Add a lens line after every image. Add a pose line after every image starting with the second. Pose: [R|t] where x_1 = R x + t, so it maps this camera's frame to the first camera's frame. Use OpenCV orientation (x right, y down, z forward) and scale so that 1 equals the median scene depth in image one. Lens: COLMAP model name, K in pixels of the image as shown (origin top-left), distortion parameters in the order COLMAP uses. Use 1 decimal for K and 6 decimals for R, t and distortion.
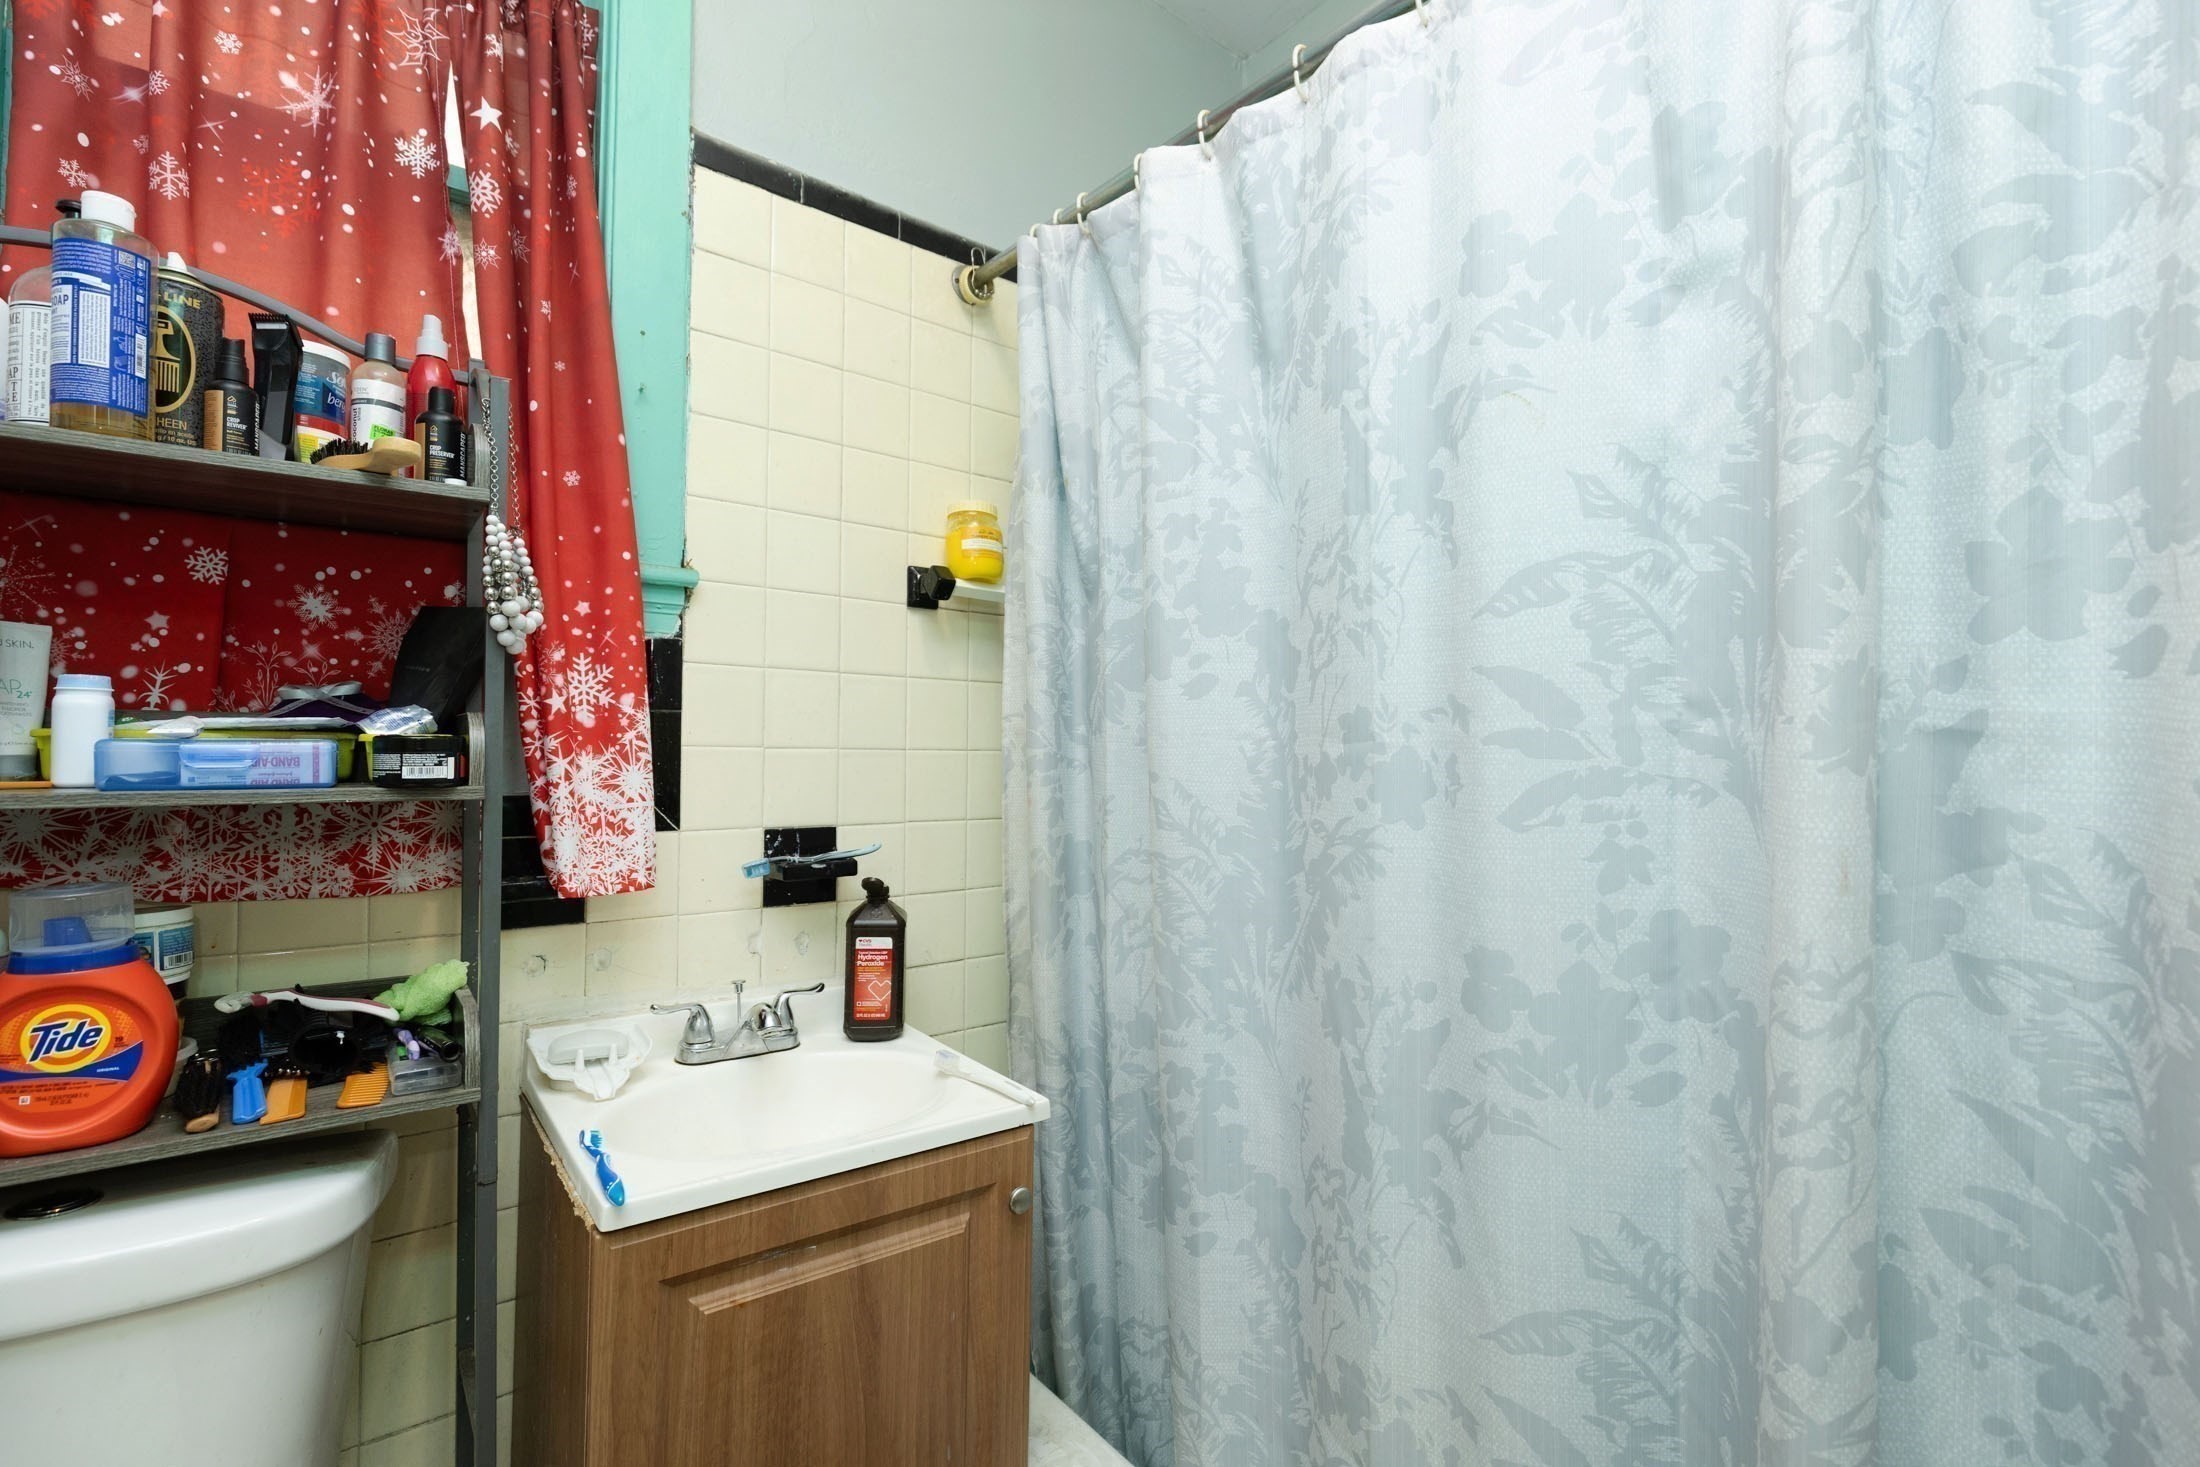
lens RADIAL K [[1004.8, 0, 1100.2], [0, 1004.8, 739.2], [0, 0, 1]] dist [0.016336, -0.000877]
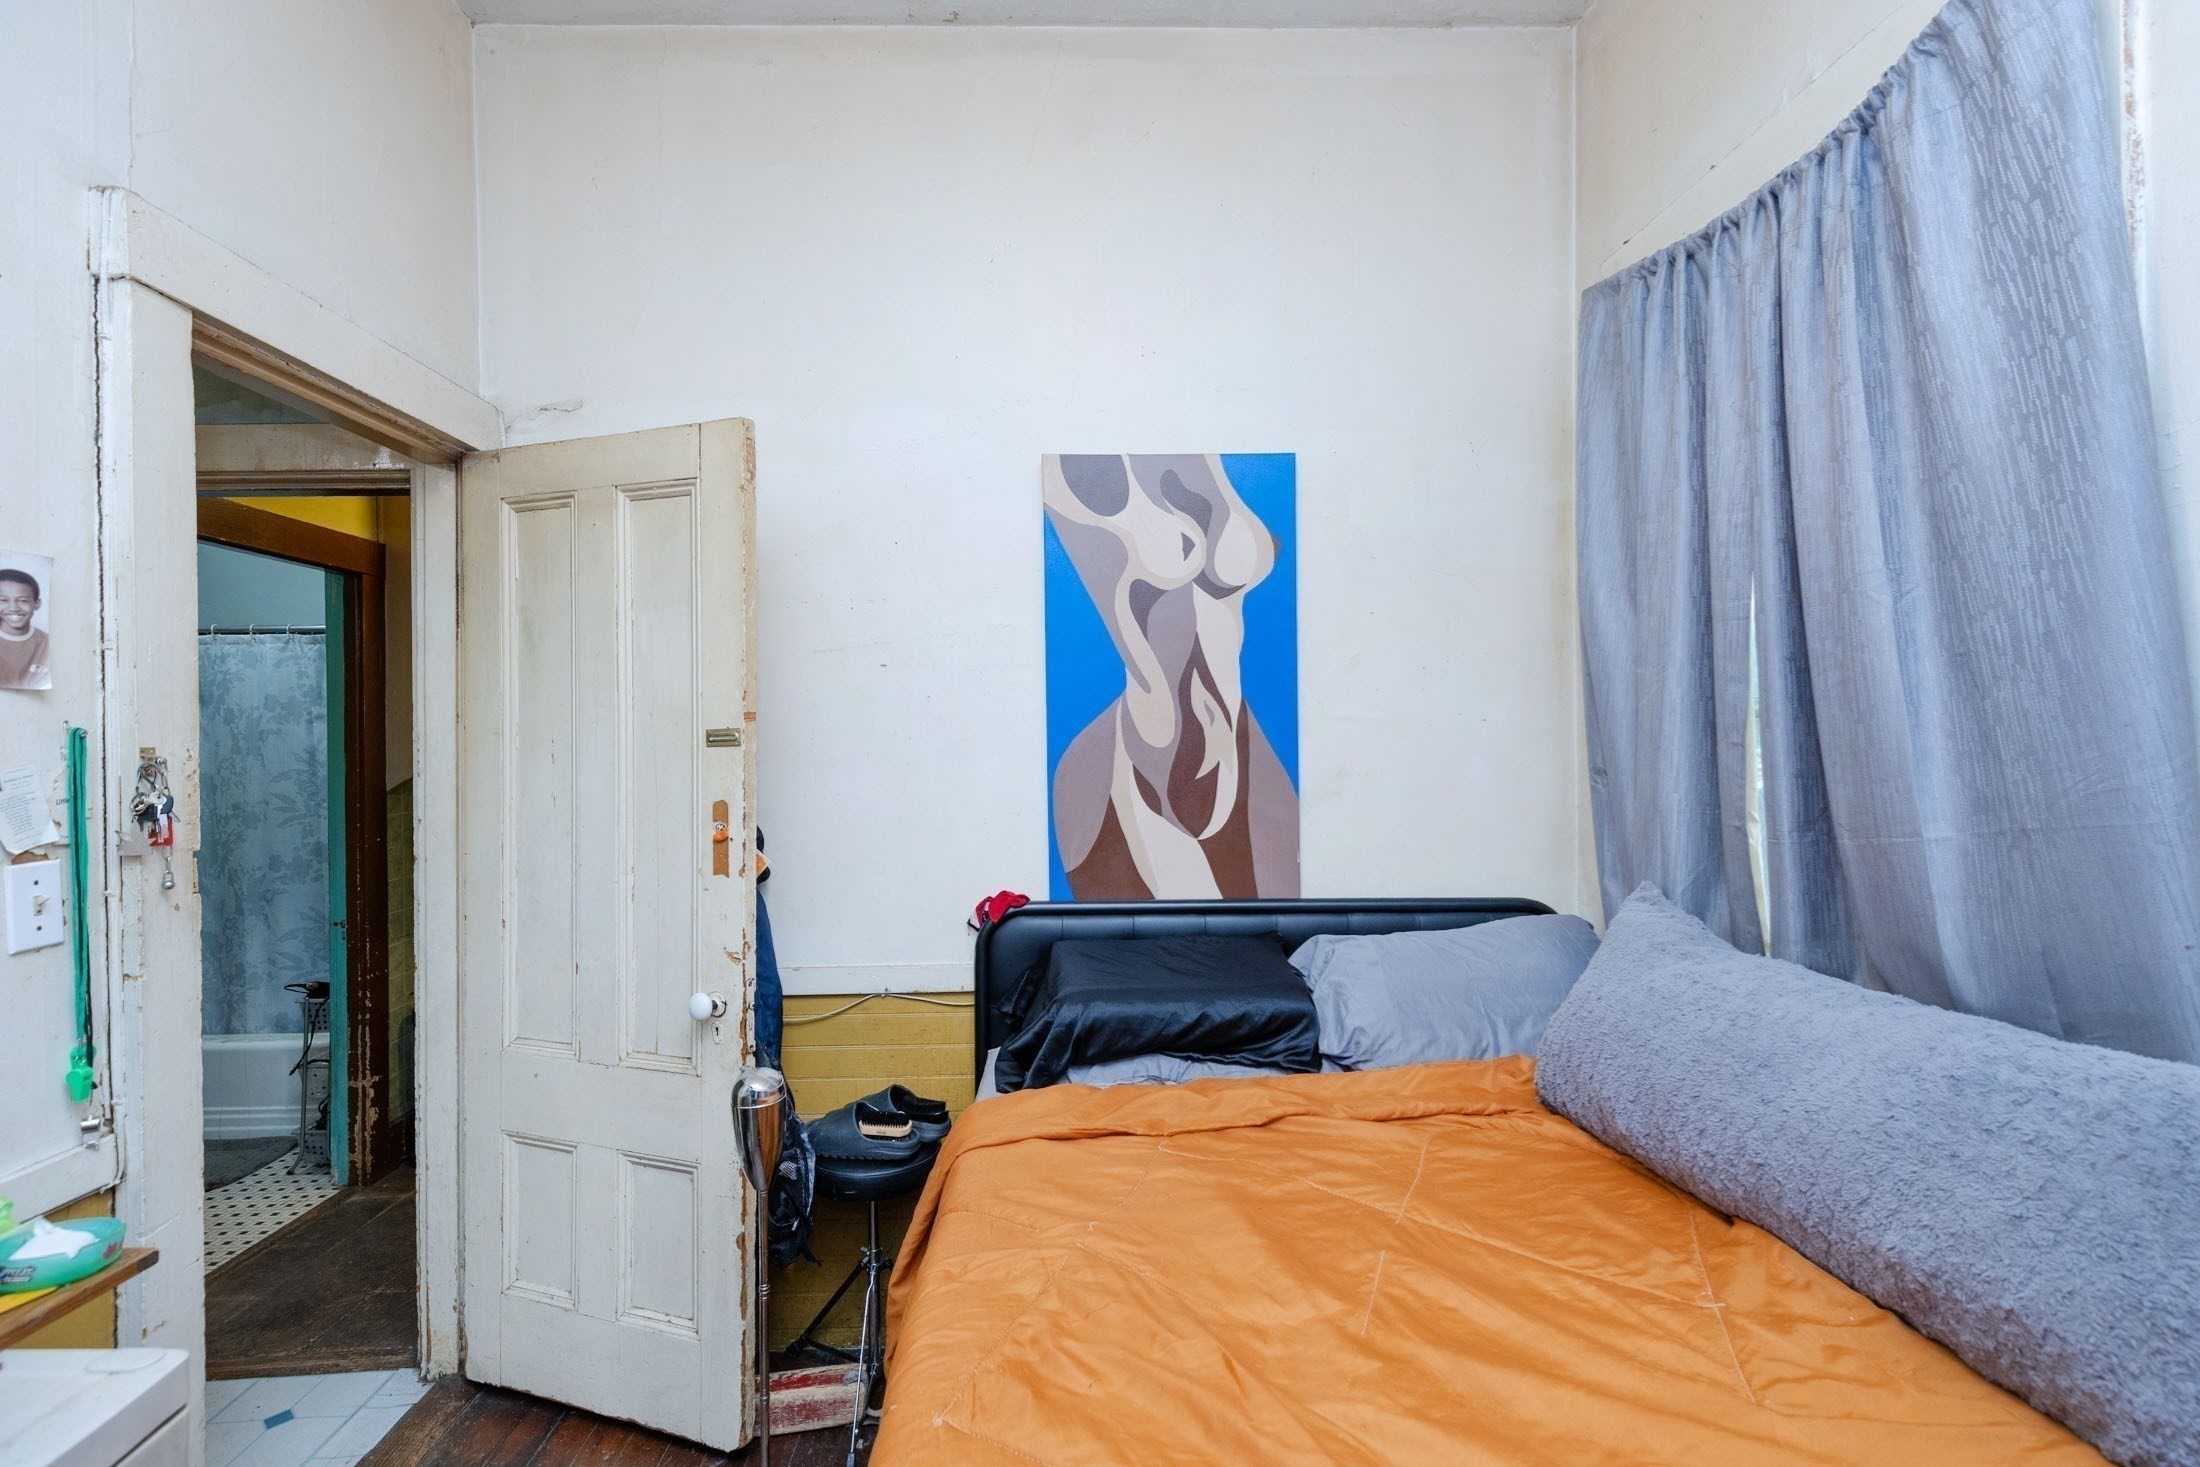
lens RADIAL K [[1004.8, 0, 1103.2], [0, 1004.8, 739.4], [0, 0, 1]] dist [0.016336, -0.000877]
pose [[0.598218, -0.018702, 0.801115, -1.000611], [0.016206, 0.999806, 0.011239, -0.291692], [-0.801170, 0.006260, 0.598404, -4.557265]]
